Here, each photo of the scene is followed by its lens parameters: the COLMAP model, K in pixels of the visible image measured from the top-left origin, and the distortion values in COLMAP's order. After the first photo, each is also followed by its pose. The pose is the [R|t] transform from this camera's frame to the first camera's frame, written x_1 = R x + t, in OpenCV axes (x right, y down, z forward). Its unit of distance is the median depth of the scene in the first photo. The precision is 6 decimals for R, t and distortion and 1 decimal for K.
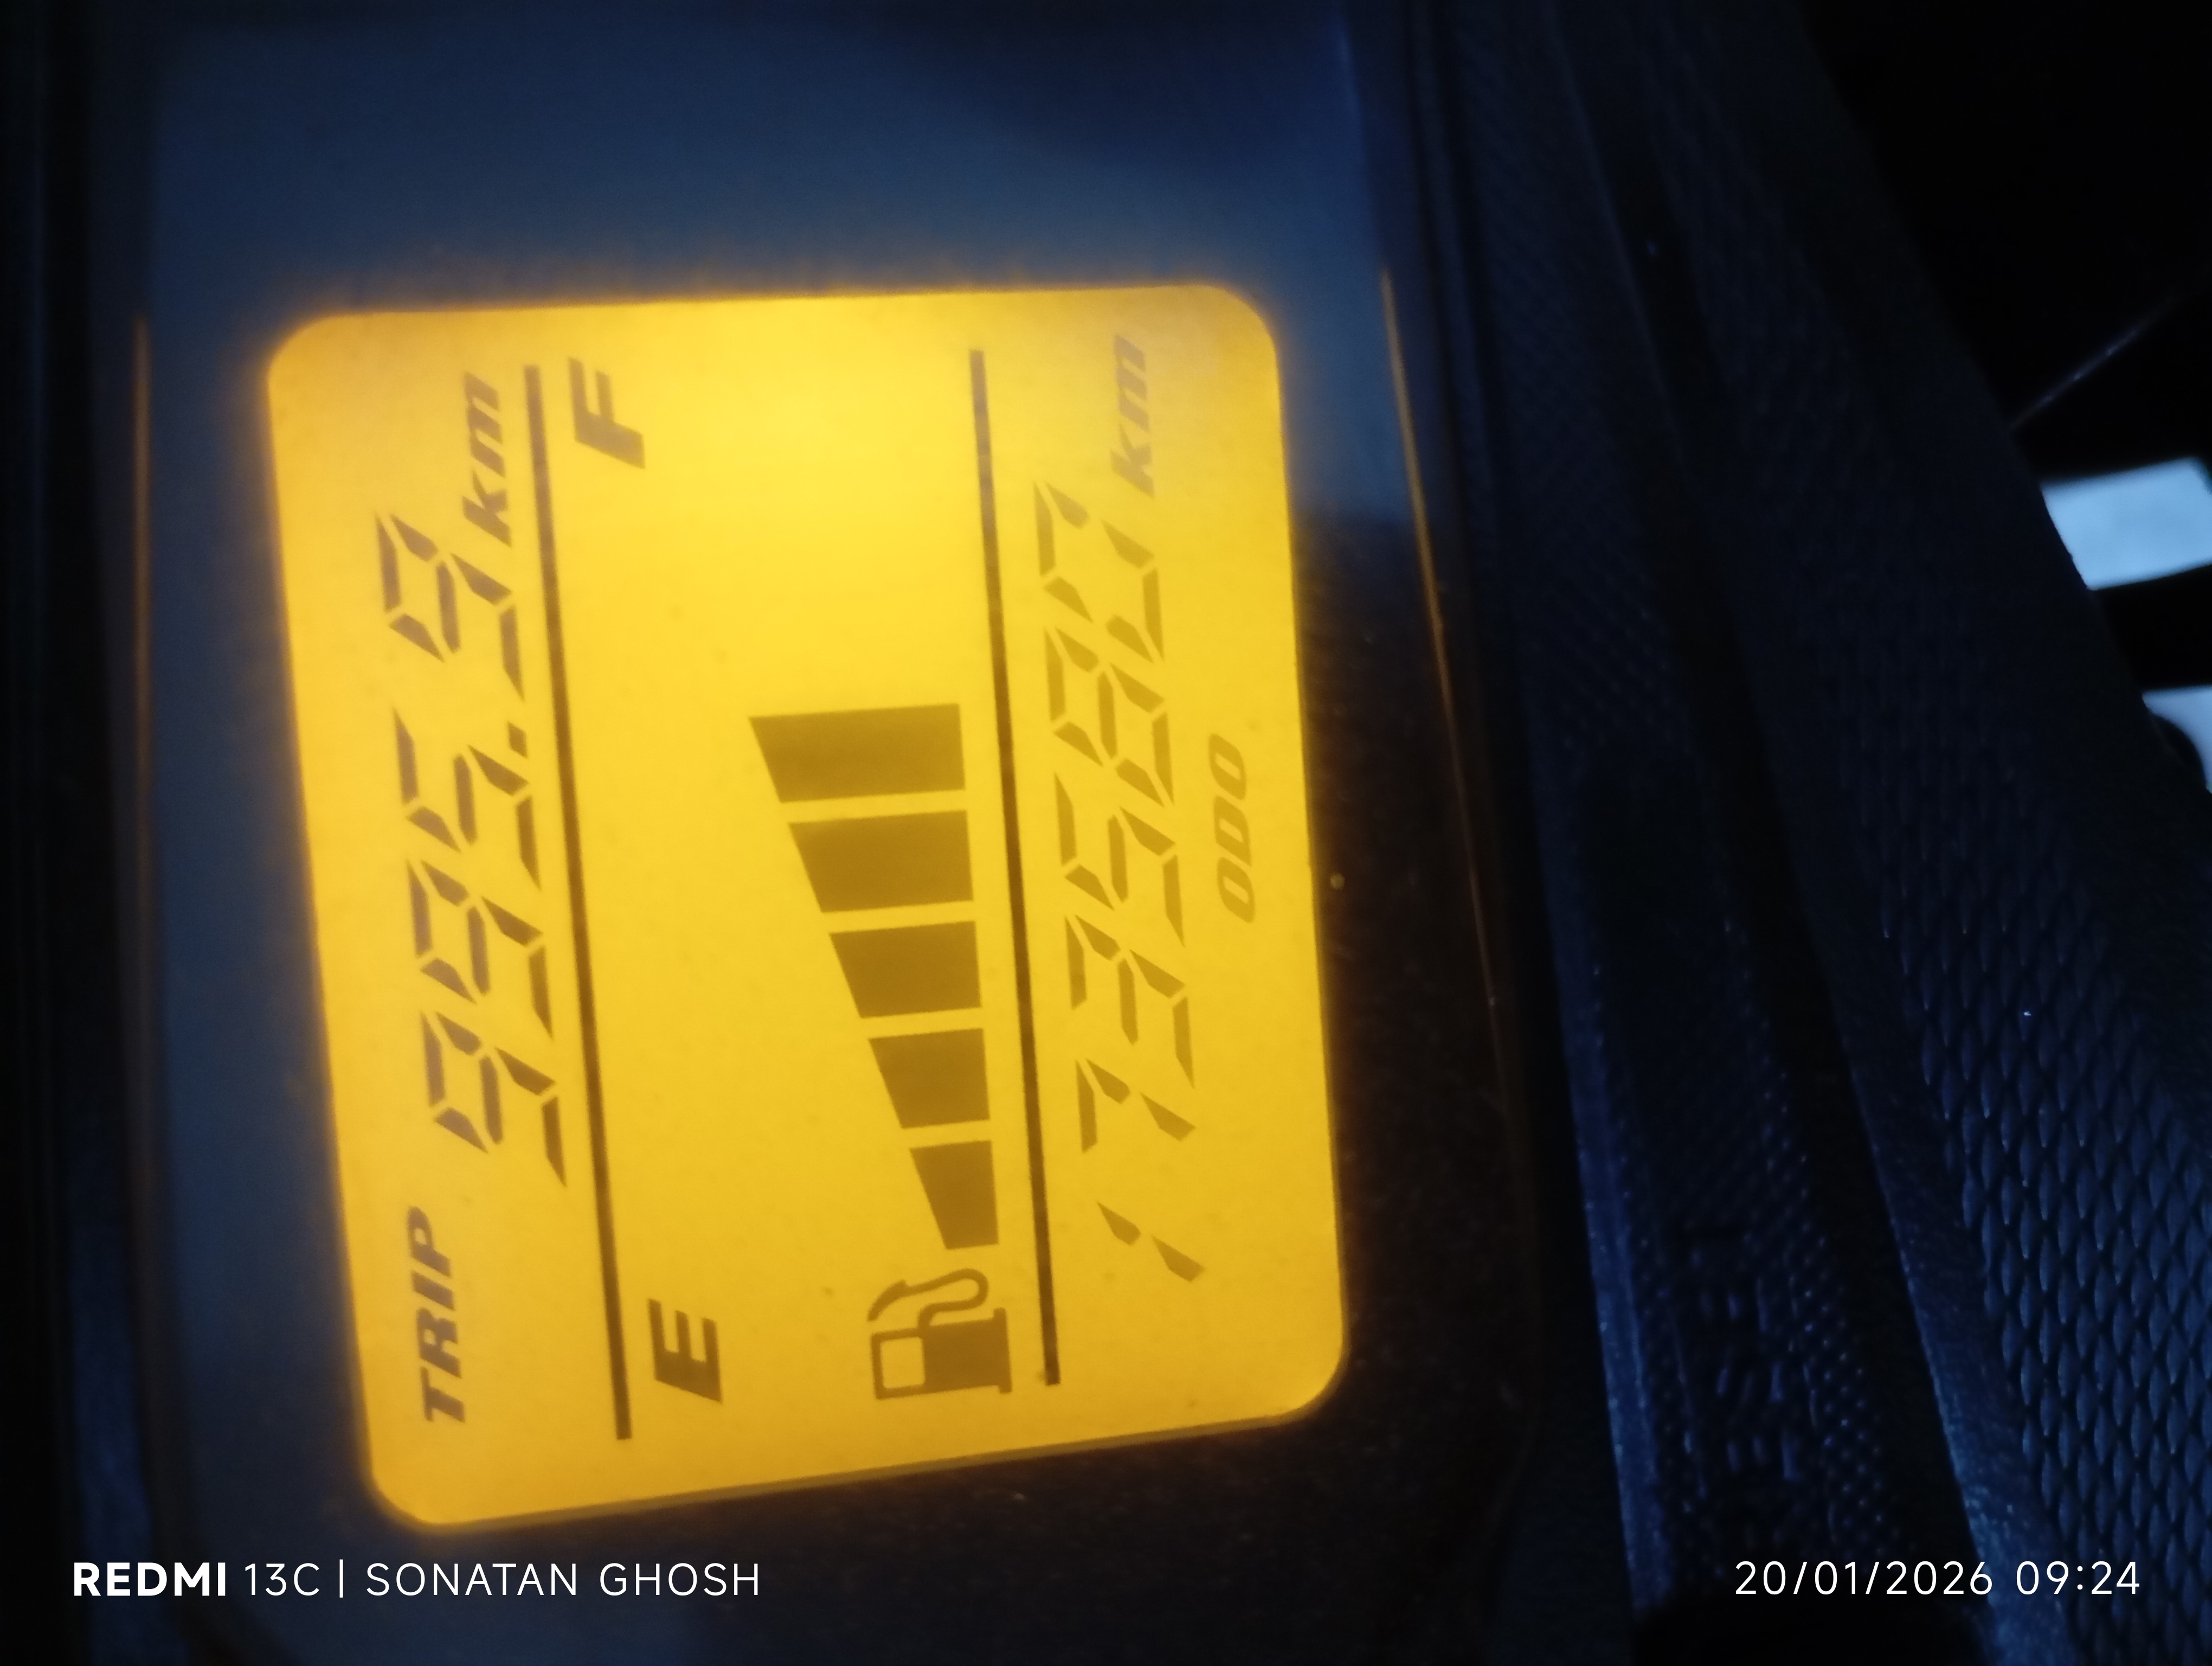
lens RADIAL K [[1927.2, 0, 1123.0], [0, 1927.2, 856.0], [0, 0, 1]] dist [0.005578, -0.087960]
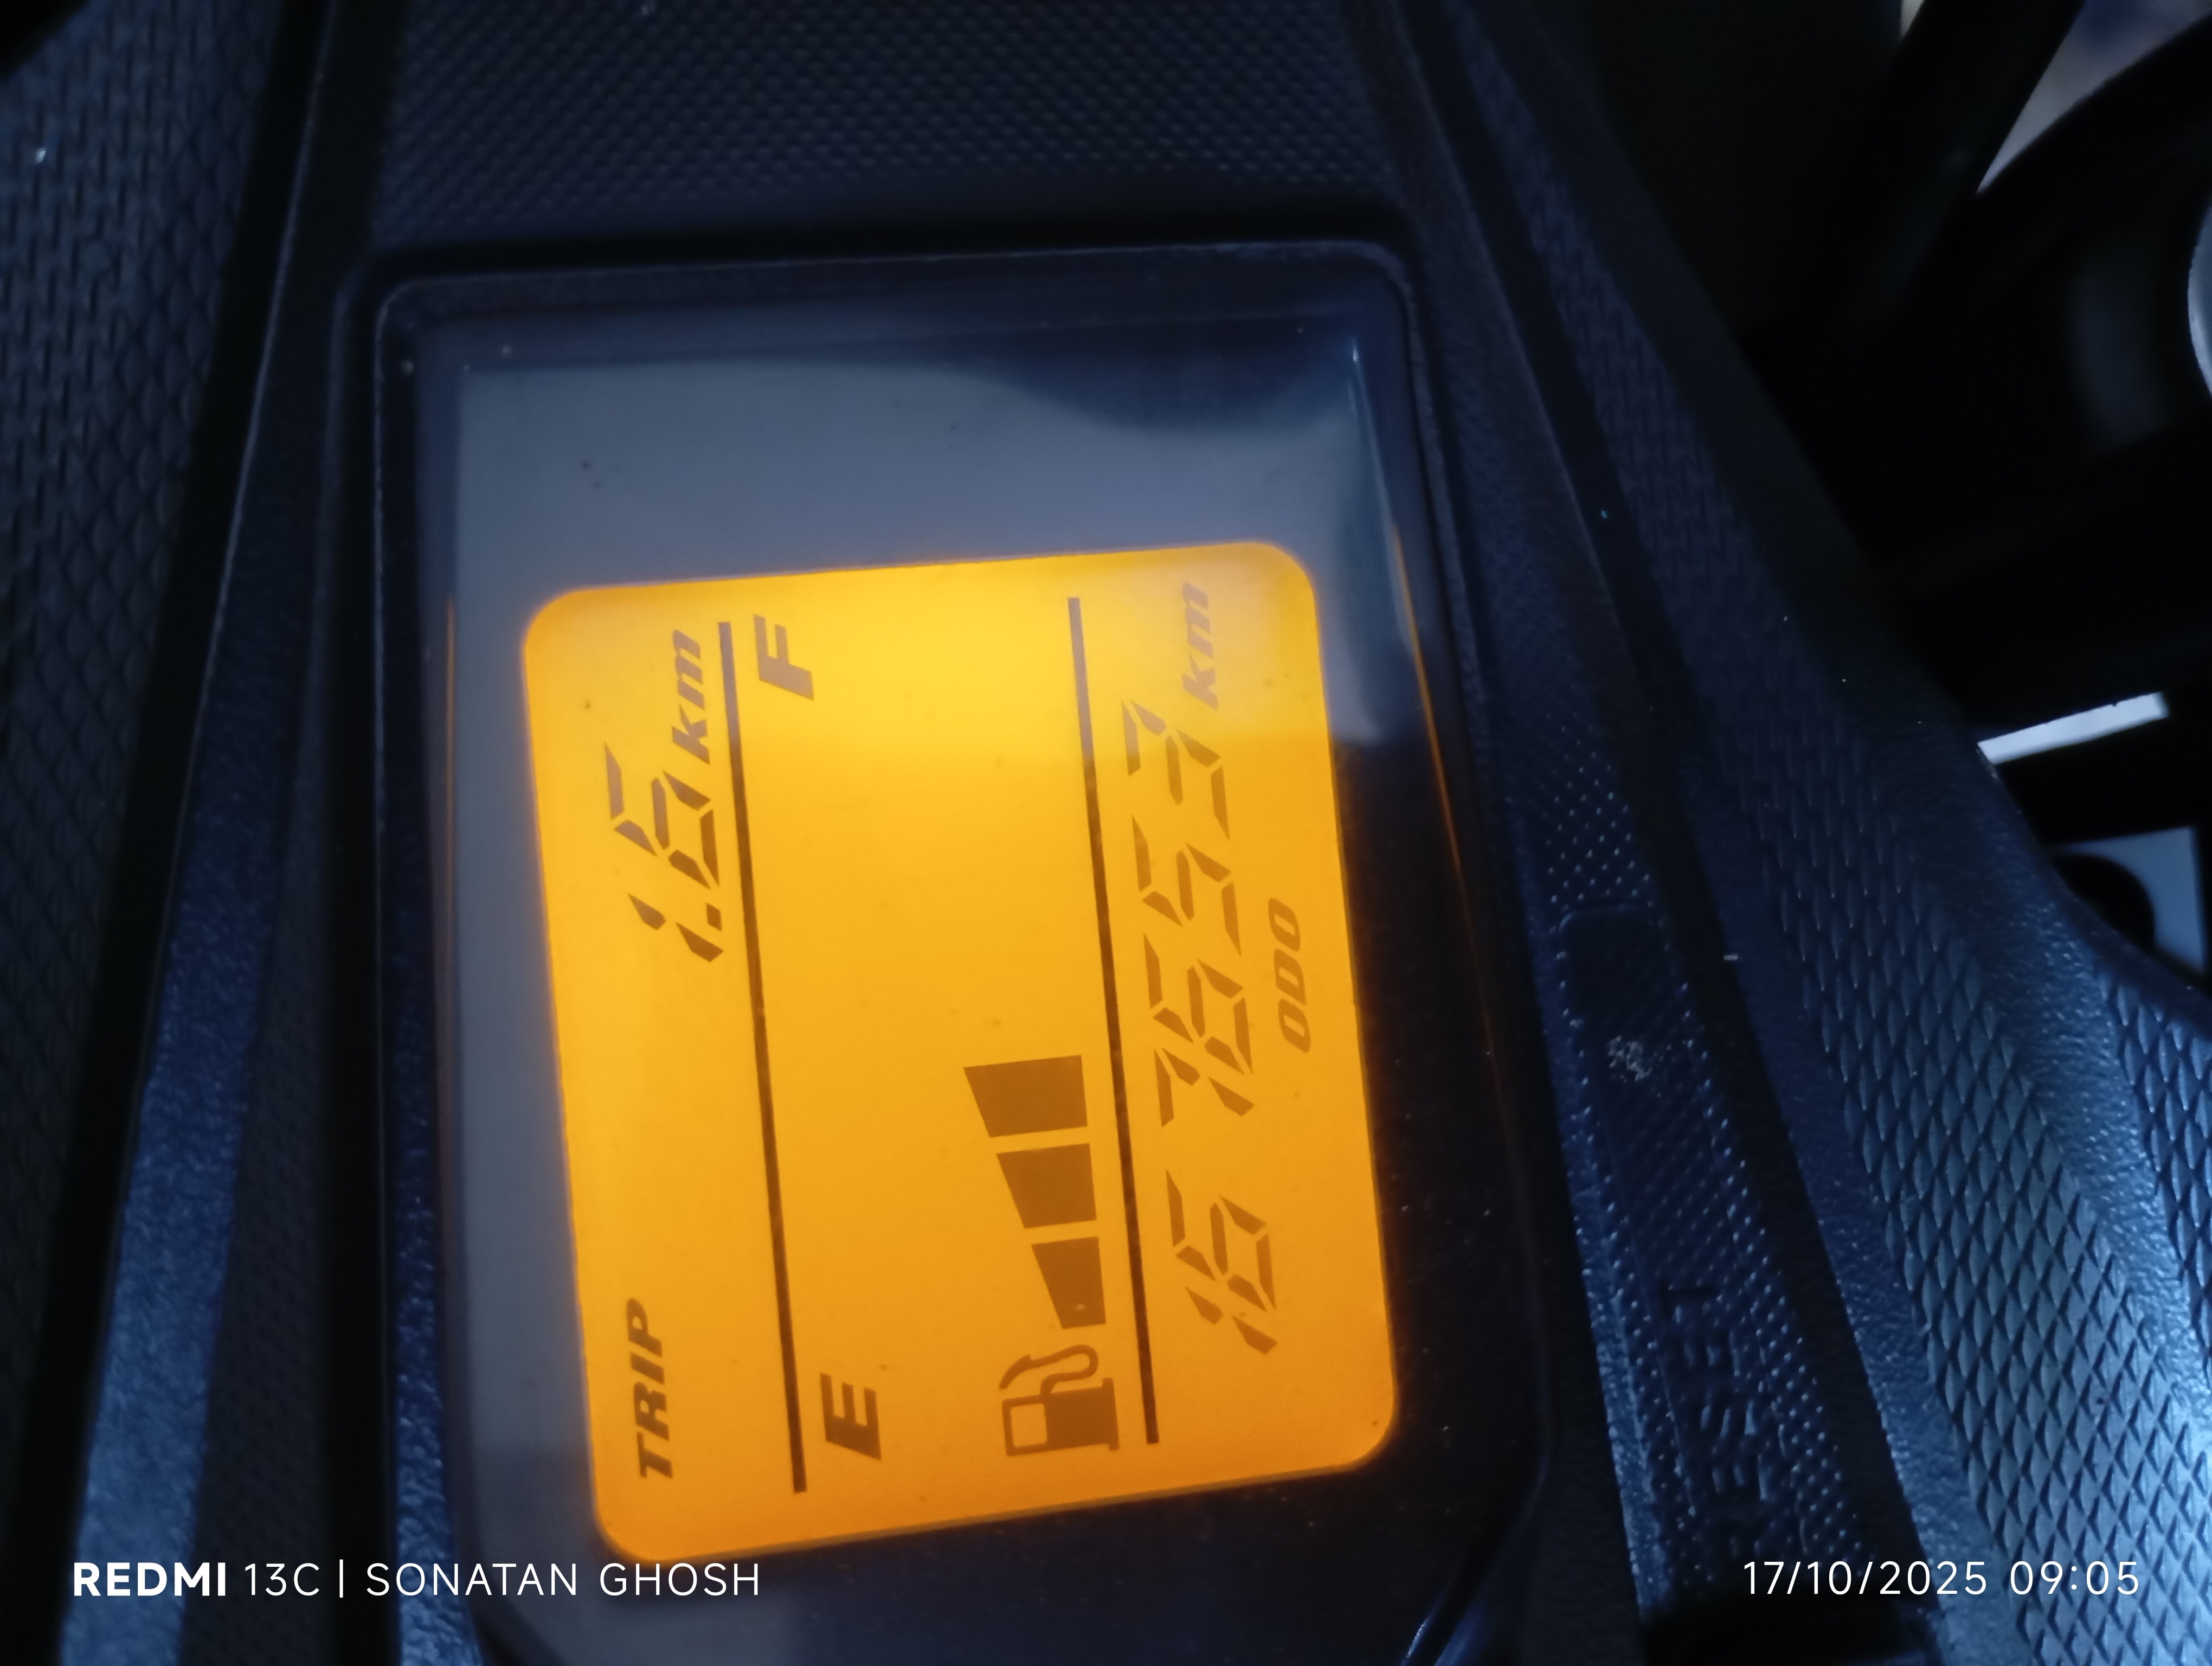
lens RADIAL K [[1927.2, 0, 1116.8], [0, 1927.2, 838.8], [0, 0, 1]] dist [0.005578, -0.087960]
pose [[0.999242, -0.025561, -0.029361, -0.015062], [0.022896, 0.995879, -0.087753, 0.004752], [0.031483, 0.087015, 0.995709, -0.237853]]
